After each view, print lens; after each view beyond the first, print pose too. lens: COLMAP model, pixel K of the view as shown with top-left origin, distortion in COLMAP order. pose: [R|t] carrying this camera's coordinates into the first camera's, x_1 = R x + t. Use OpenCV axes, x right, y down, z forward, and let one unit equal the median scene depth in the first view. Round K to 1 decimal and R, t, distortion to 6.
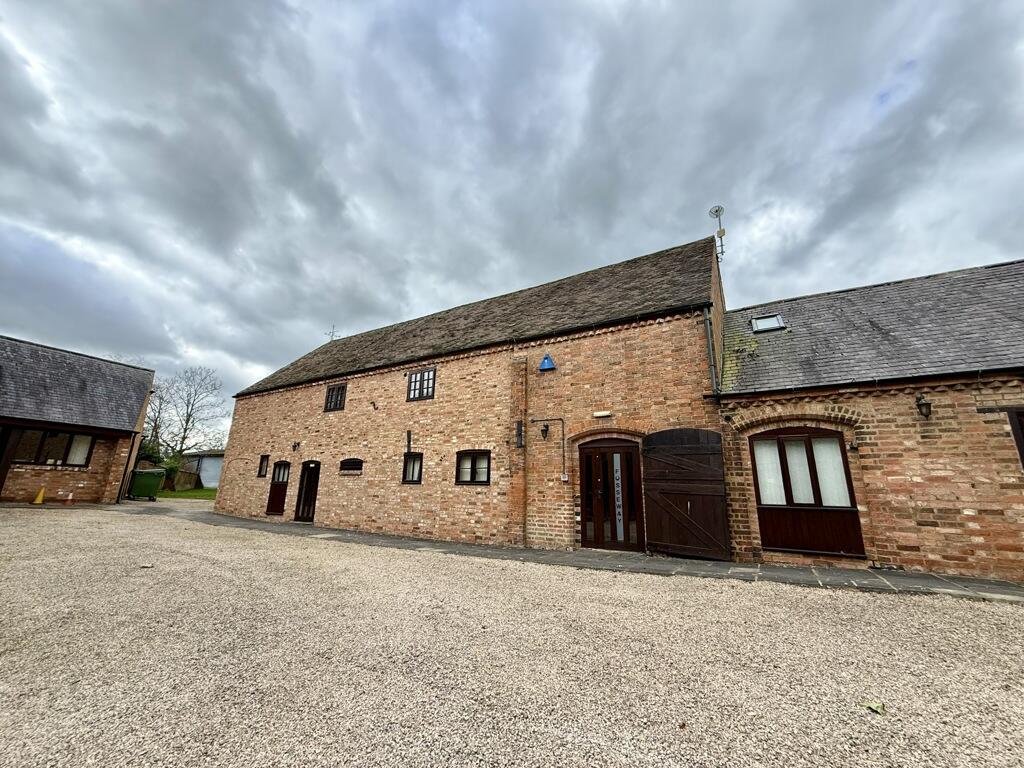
lens RADIAL K [[405.9, 0, 507.9], [0, 405.9, 386.2], [0, 0, 1]] dist [-0.000355, 0.000503]
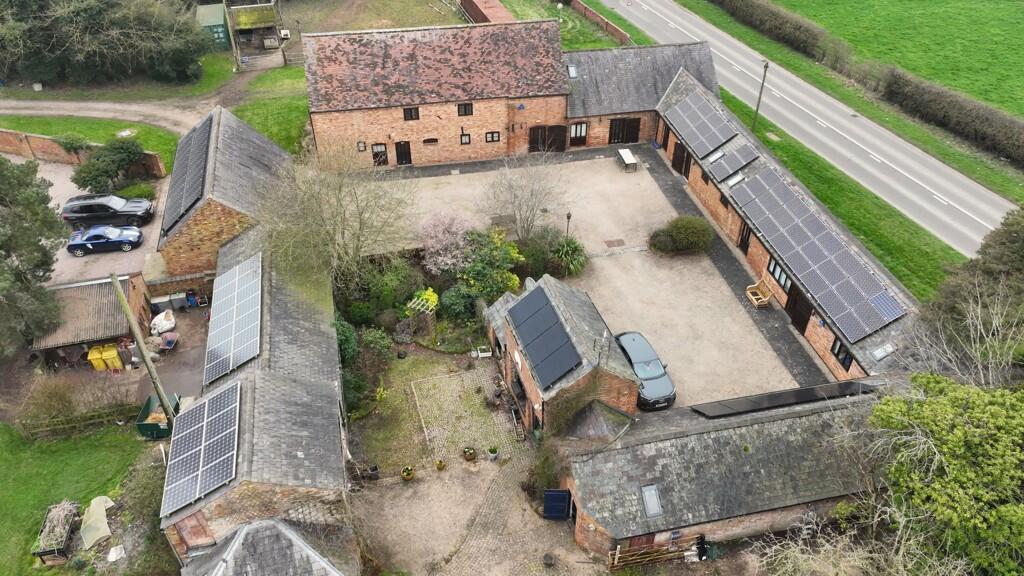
lens RADIAL K [[720.4, 0, 511.6], [0, 720.4, 289.7], [0, 0, 1]] dist [0.004717, 0.011430]
pose [[0.738856, -0.444690, 0.506303, -3.097088], [-0.152533, 0.621476, 0.768441, -3.126657], [-0.656373, -0.644995, 0.391352, -1.856009]]
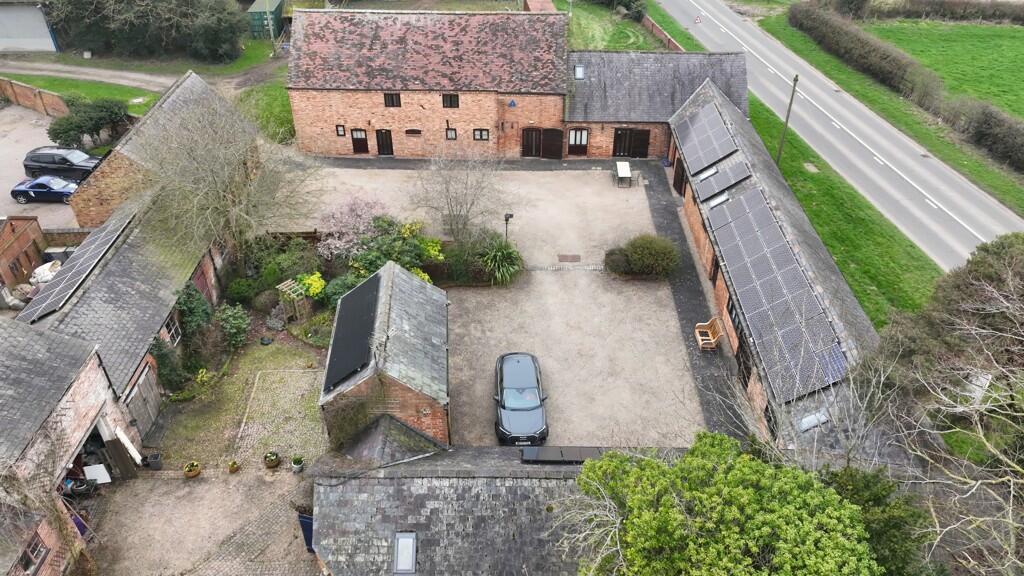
lens RADIAL K [[720.4, 0, 511.1], [0, 720.4, 289.3], [0, 0, 1]] dist [0.004717, 0.011430]
pose [[0.869150, -0.310233, 0.385142, -2.053416], [-0.104101, 0.646557, 0.755729, -2.749867], [-0.483468, -0.696936, 0.529660, -2.343123]]
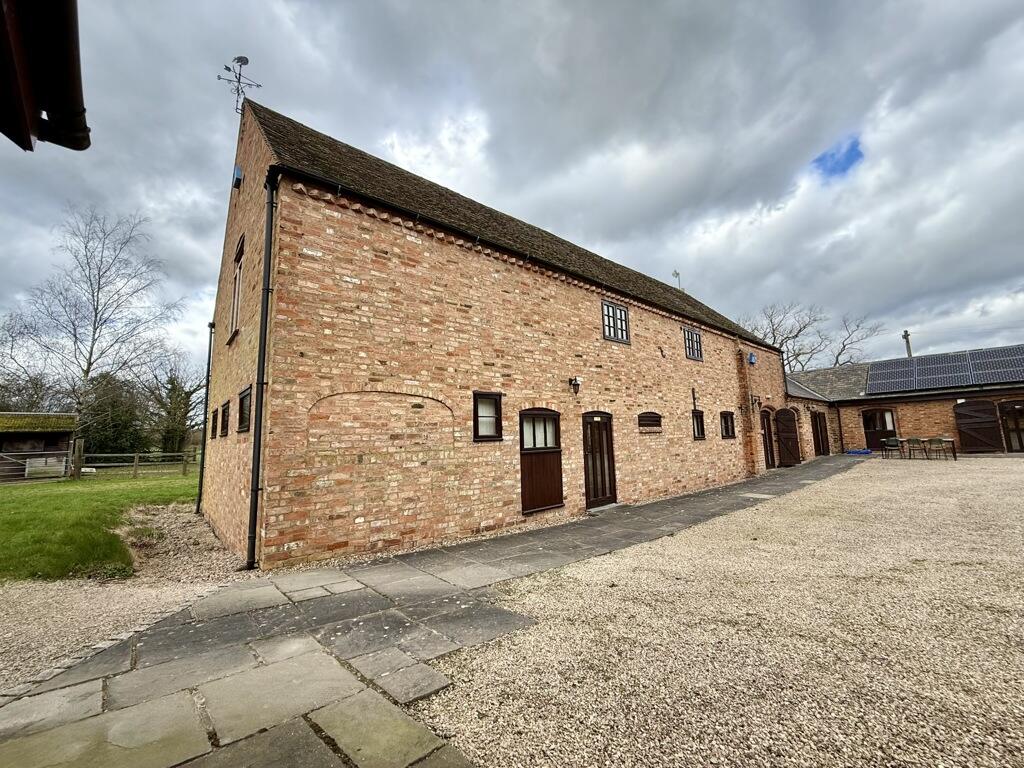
lens RADIAL K [[405.9, 0, 511.9], [0, 405.9, 384.6], [0, 0, 1]] dist [-0.000355, 0.000503]
pose [[0.297555, 0.091121, 0.950346, -1.477706], [-0.208351, 0.977639, -0.028503, 0.246434], [-0.931693, -0.189524, 0.309886, 1.226216]]
